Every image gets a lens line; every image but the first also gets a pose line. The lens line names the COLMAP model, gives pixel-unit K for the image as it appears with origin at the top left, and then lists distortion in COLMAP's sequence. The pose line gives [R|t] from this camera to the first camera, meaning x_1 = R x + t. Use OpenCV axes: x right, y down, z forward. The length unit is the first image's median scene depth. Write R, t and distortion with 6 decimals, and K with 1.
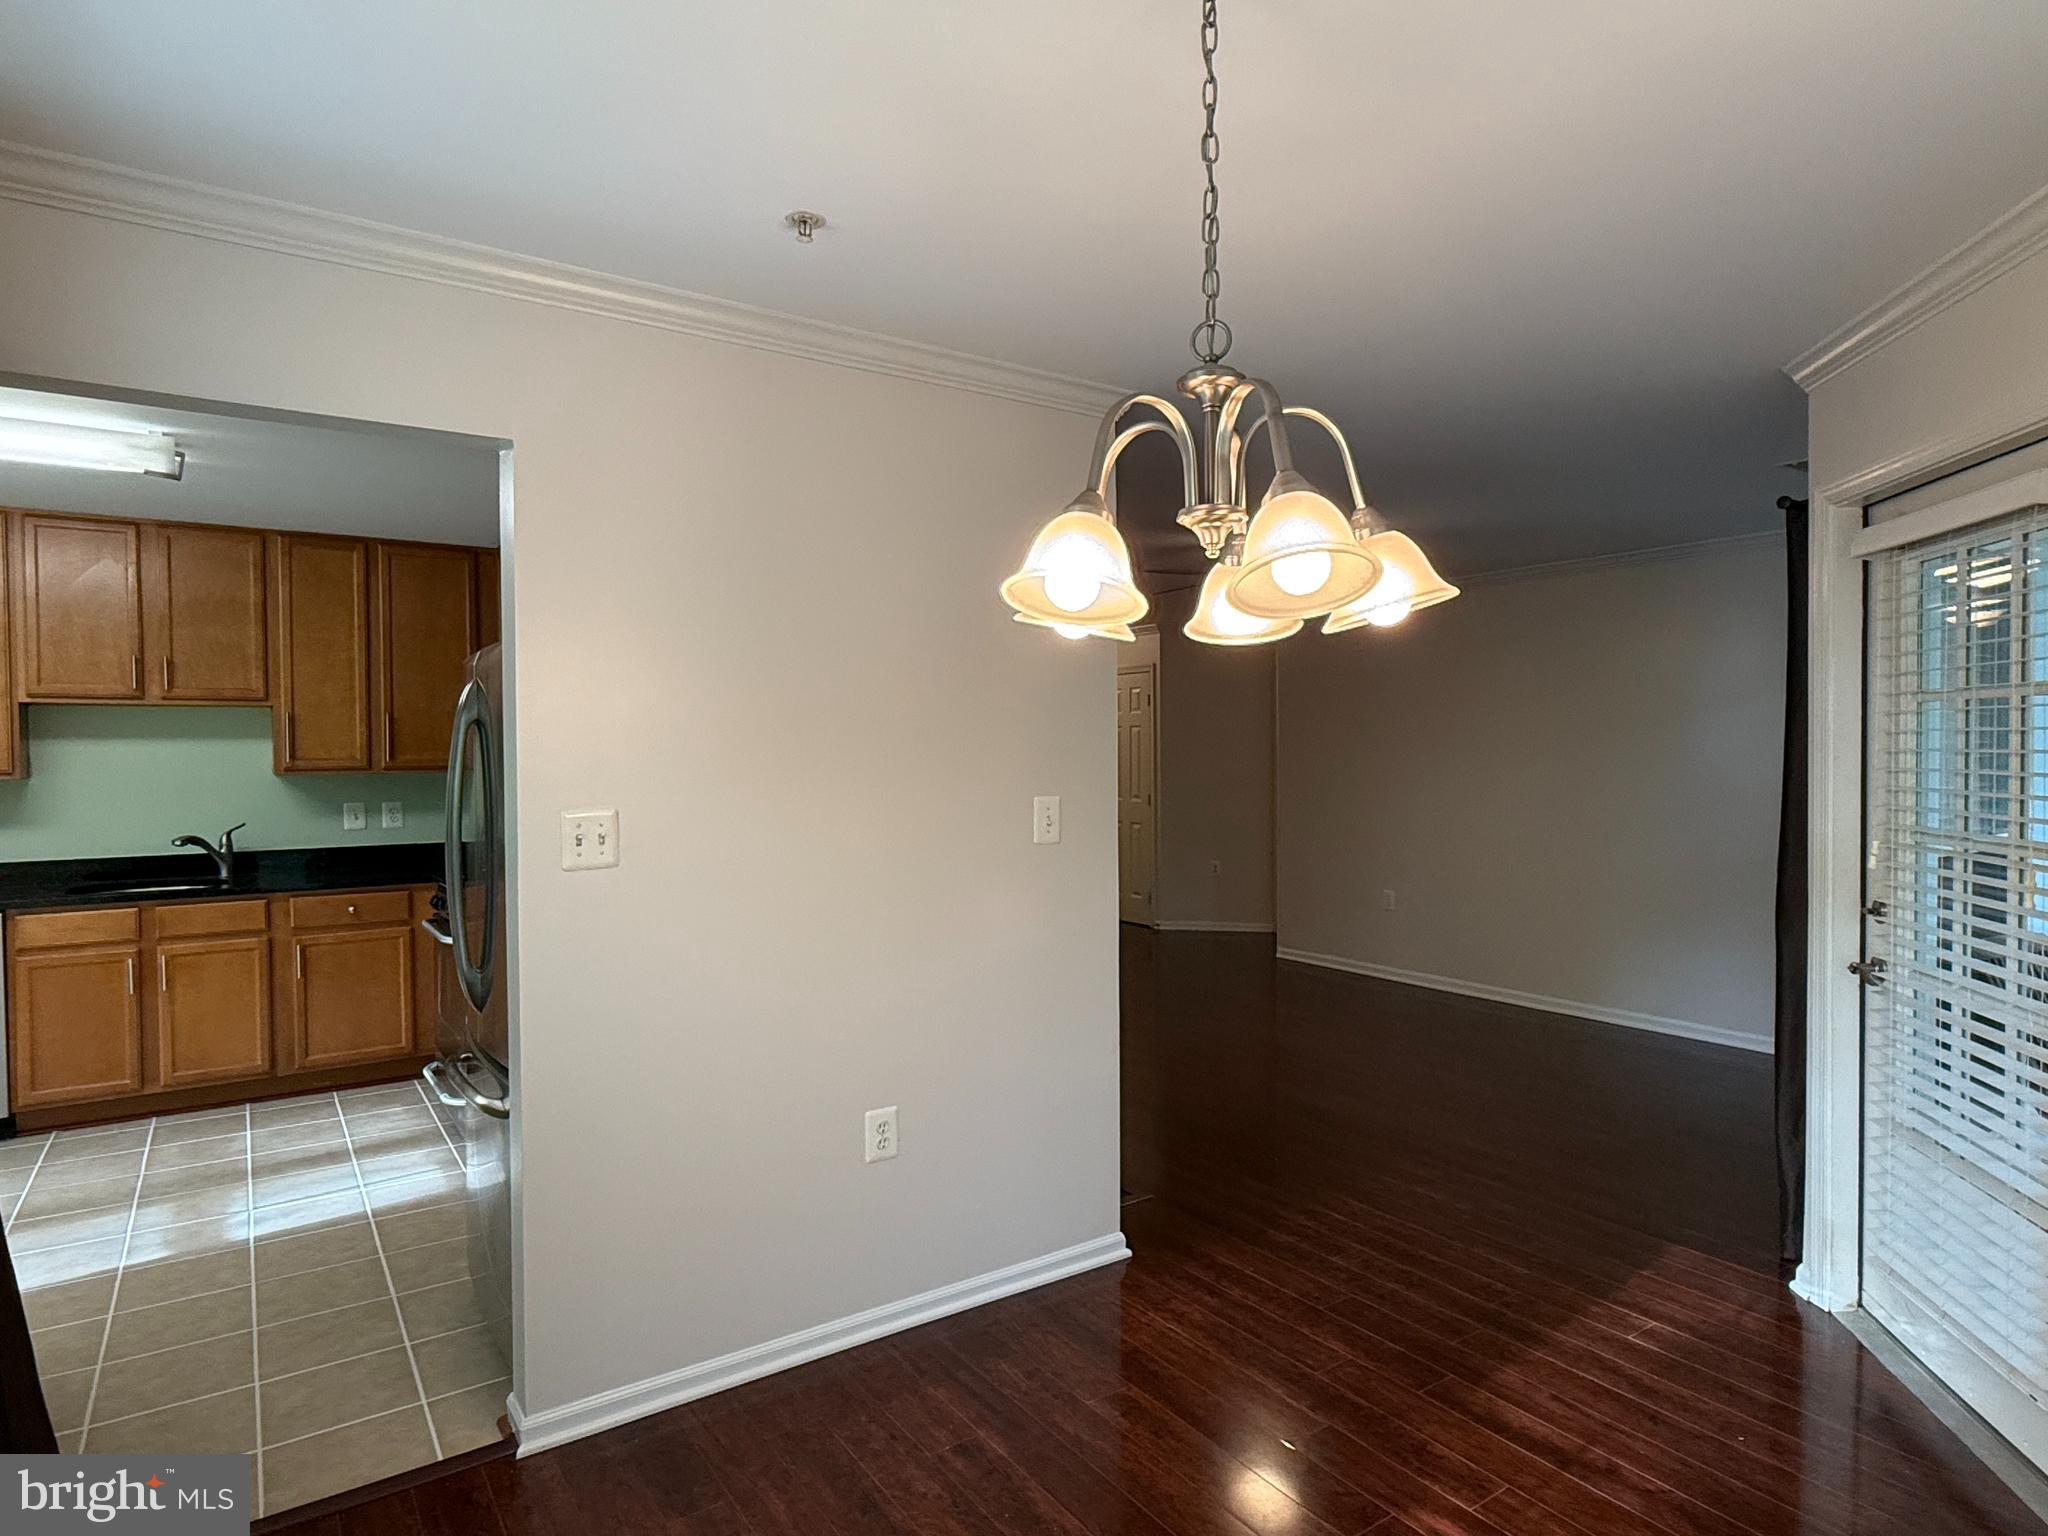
lens RADIAL K [[1156.5, 0, 1027.9], [0, 1156.5, 774.3], [0, 0, 1]] dist [-0.000853, 0.001095]
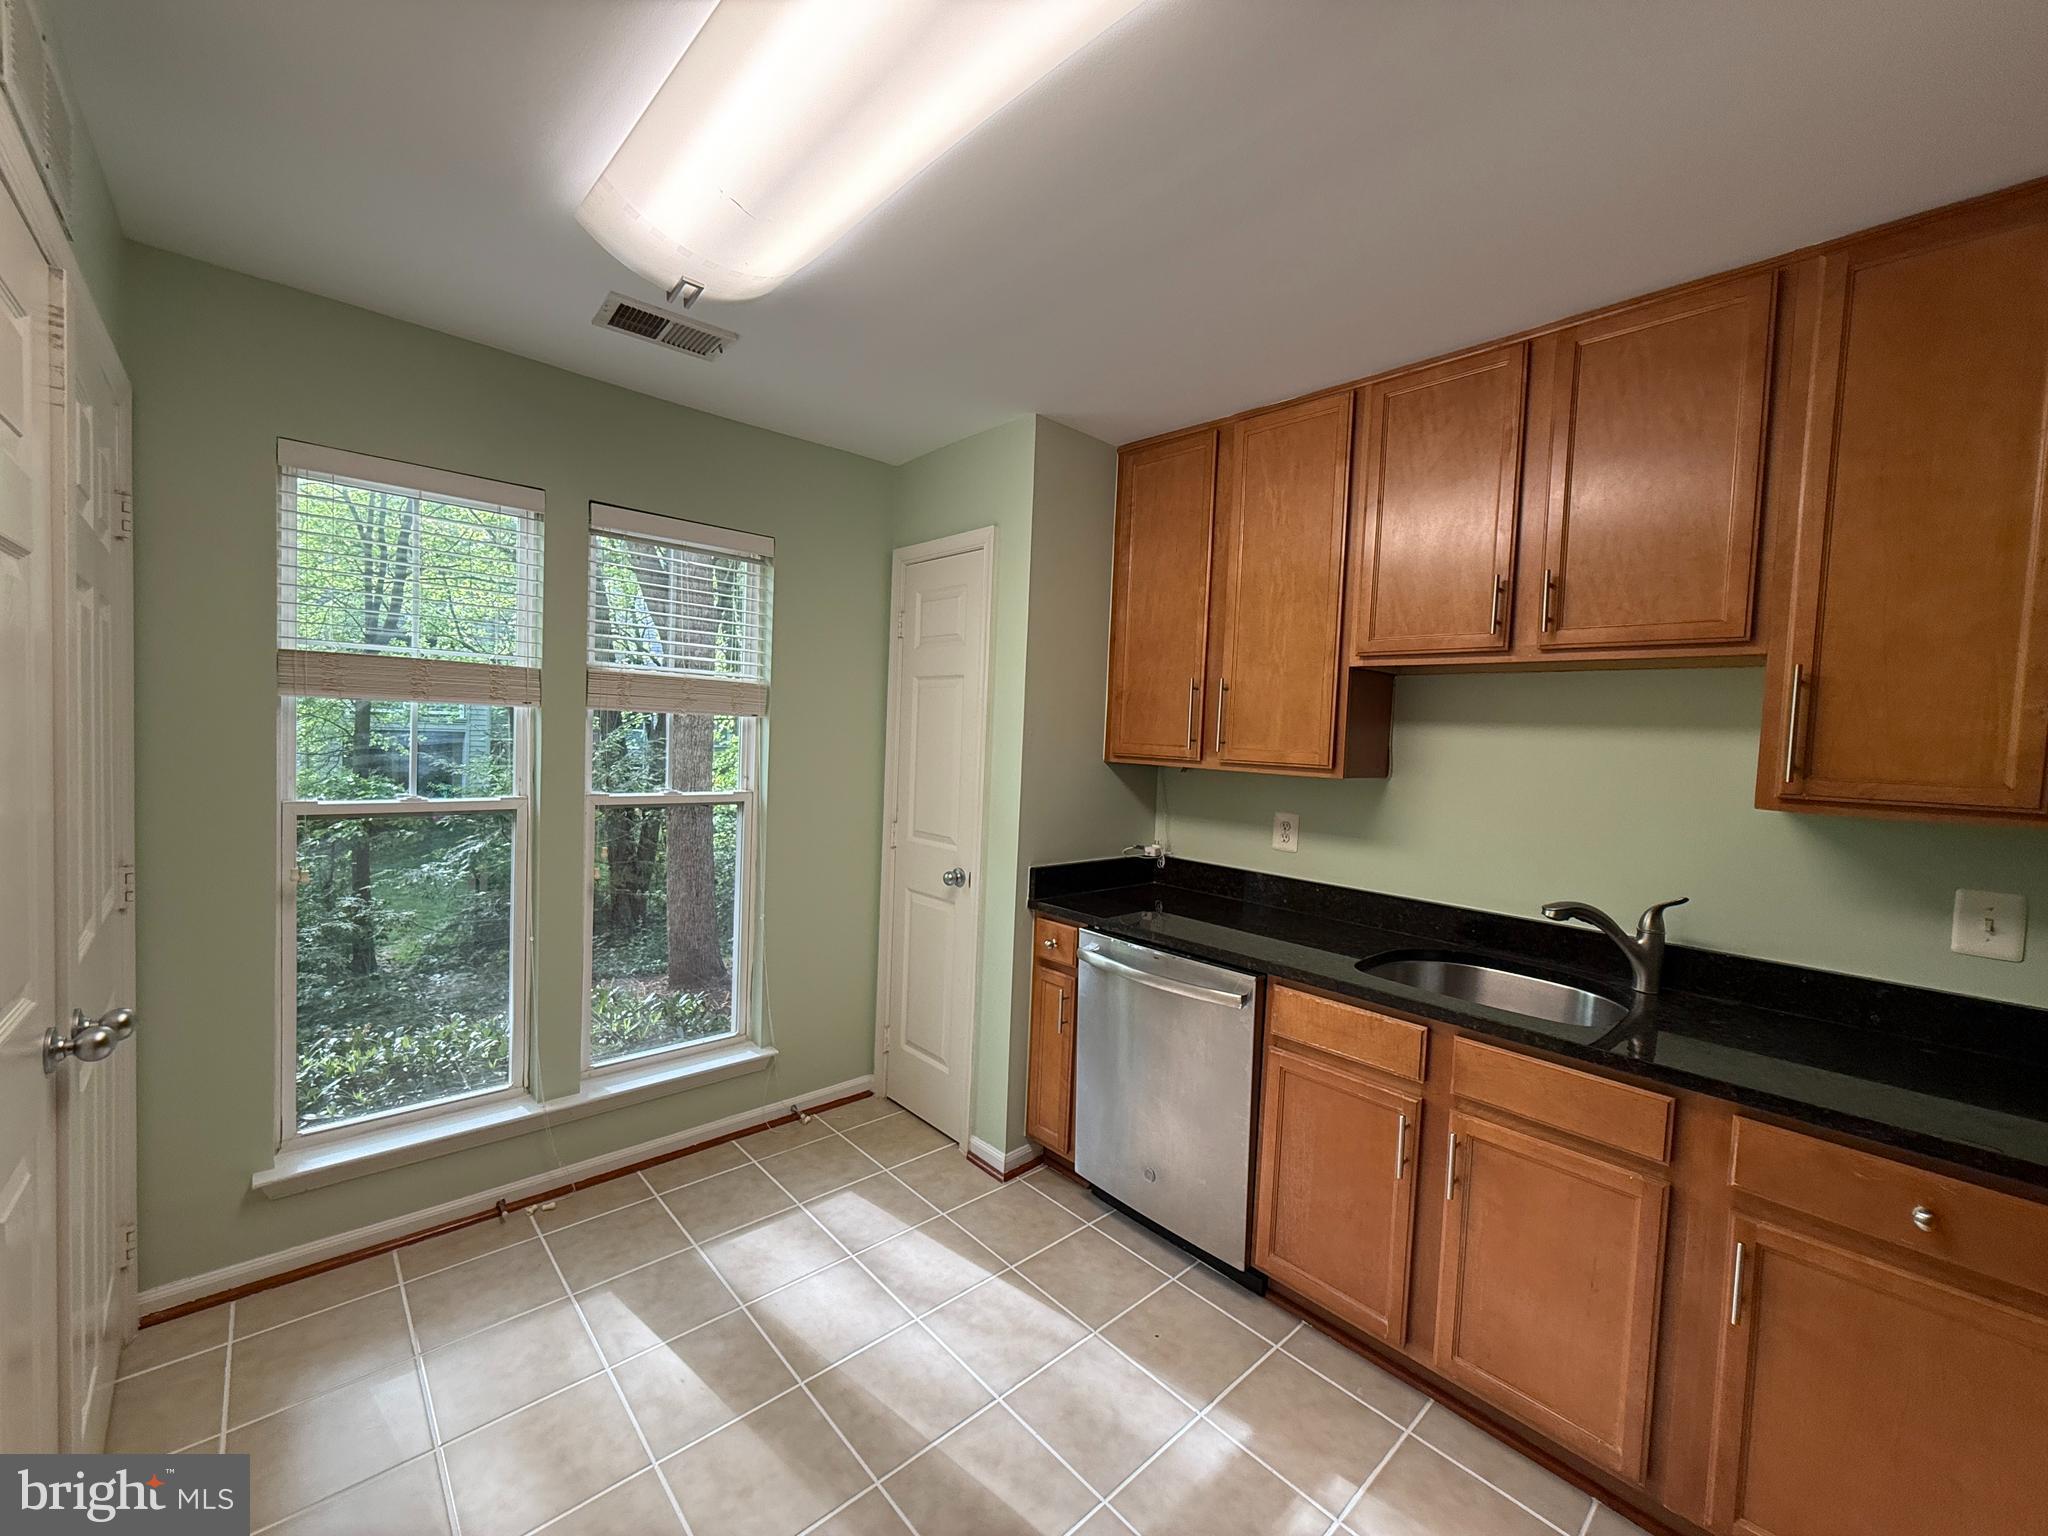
lens RADIAL K [[817.0, 0, 1024.0], [0, 817.0, 768.0], [0, 0, 1]] dist [0.000972, 0.000251]
pose [[0.140522, 0.059277, -0.988301, -0.385603], [-0.059501, 0.996907, 0.051333, -0.014969], [0.988288, 0.051592, 0.143615, 0.686926]]
